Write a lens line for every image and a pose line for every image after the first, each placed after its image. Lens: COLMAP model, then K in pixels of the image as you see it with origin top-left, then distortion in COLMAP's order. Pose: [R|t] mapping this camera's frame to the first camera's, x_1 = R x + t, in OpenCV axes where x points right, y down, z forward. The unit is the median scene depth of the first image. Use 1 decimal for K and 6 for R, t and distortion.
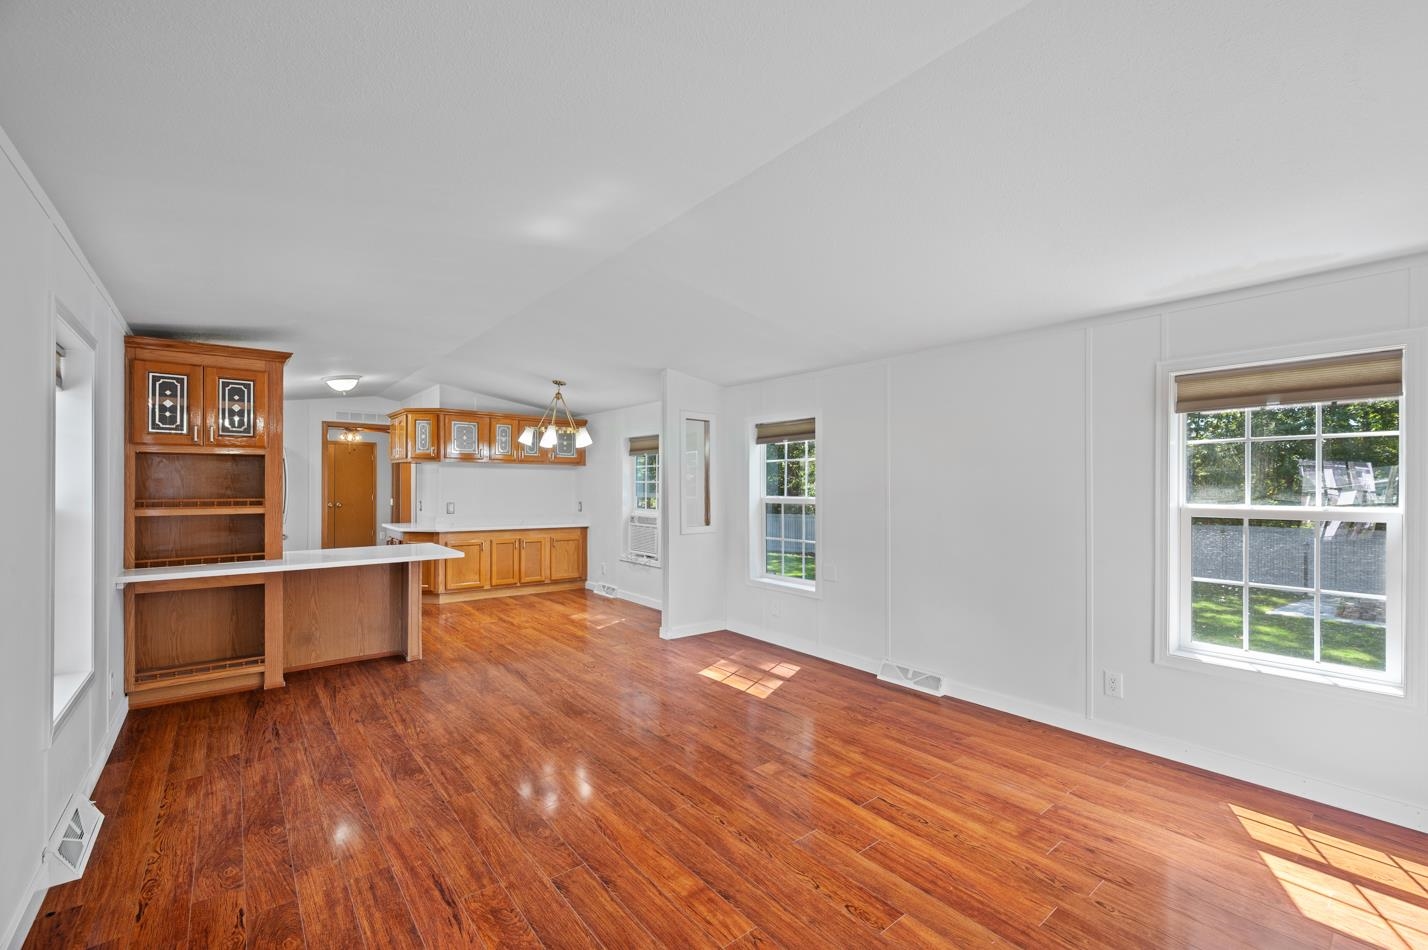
lens RADIAL K [[602.9, 0, 726.4], [0, 602.9, 485.8], [0, 0, 1]] dist [-0.002195, -0.000039]
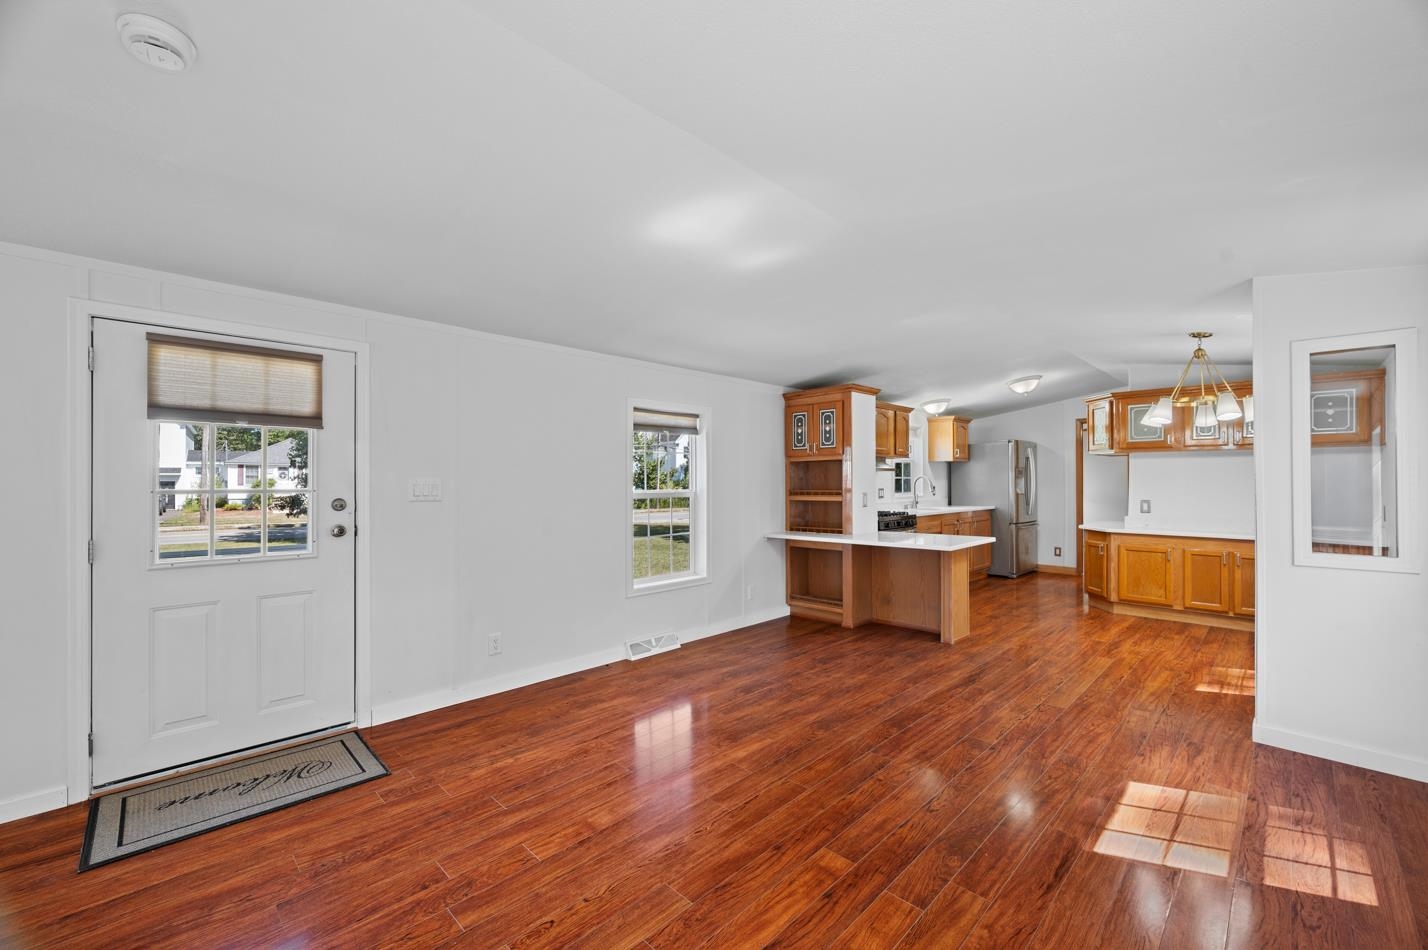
lens RADIAL K [[583.2, 0, 714.0], [0, 583.2, 475.0], [0, 0, 1]] dist [-0.001019, -0.000064]
pose [[0.092230, -0.015902, -0.995611, 0.579612], [0.004826, 0.999868, -0.015523, 0.004960], [0.995726, -0.003373, 0.092294, 0.590721]]
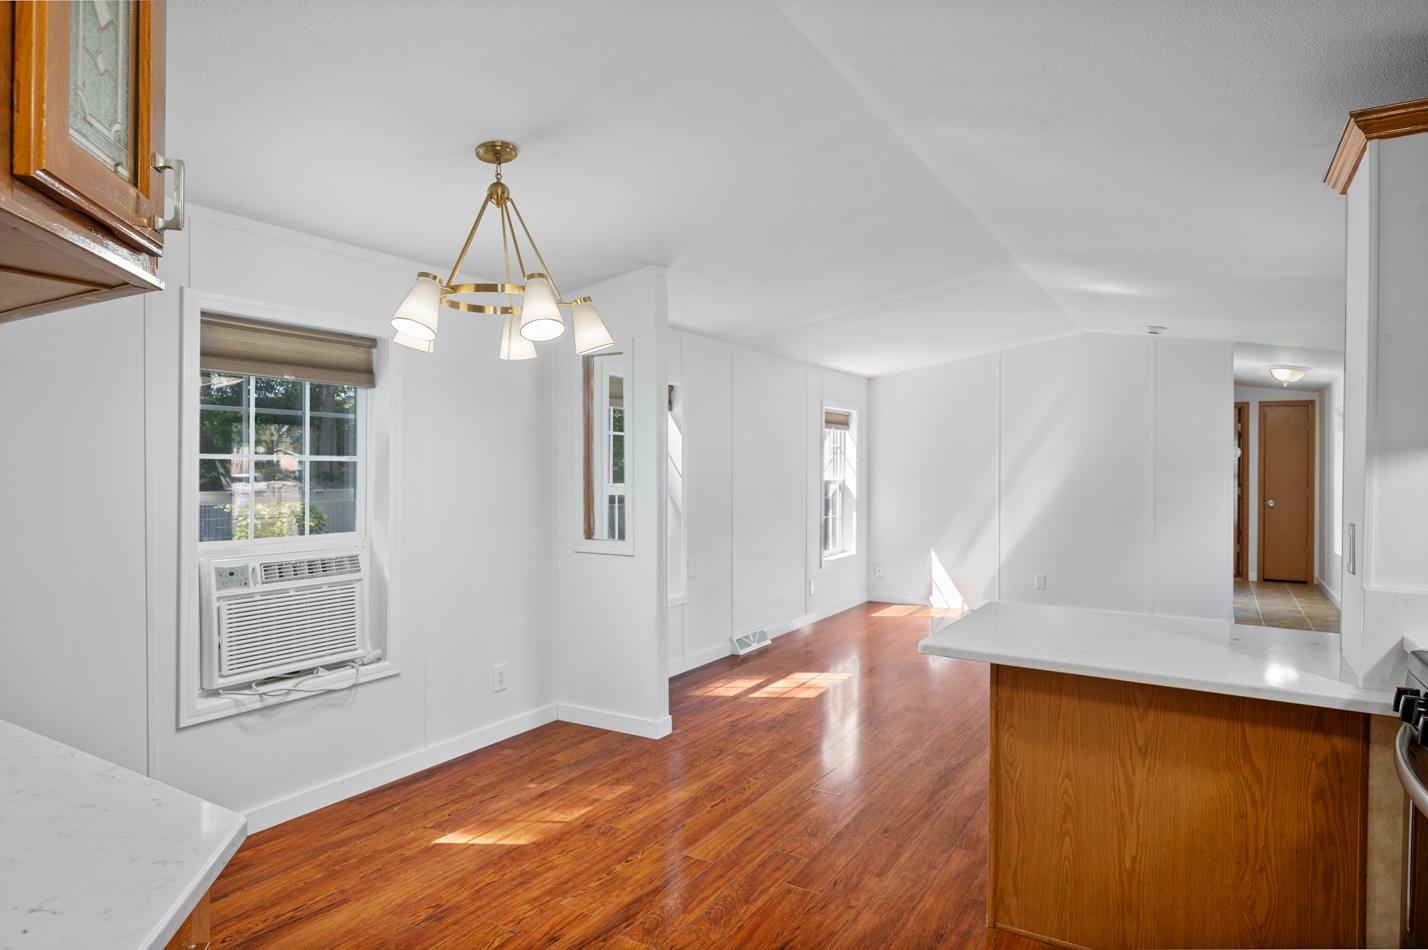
lens RADIAL K [[817.6, 0, 714.0], [0, 817.6, 475.0], [0, 0, 1]] dist [0.001057, 0.000078]
pose [[-0.323412, -0.014805, 0.946142, -1.191250], [-0.009314, 0.999879, 0.012462, -0.009060], [-0.946212, -0.004782, -0.323511, 1.682617]]
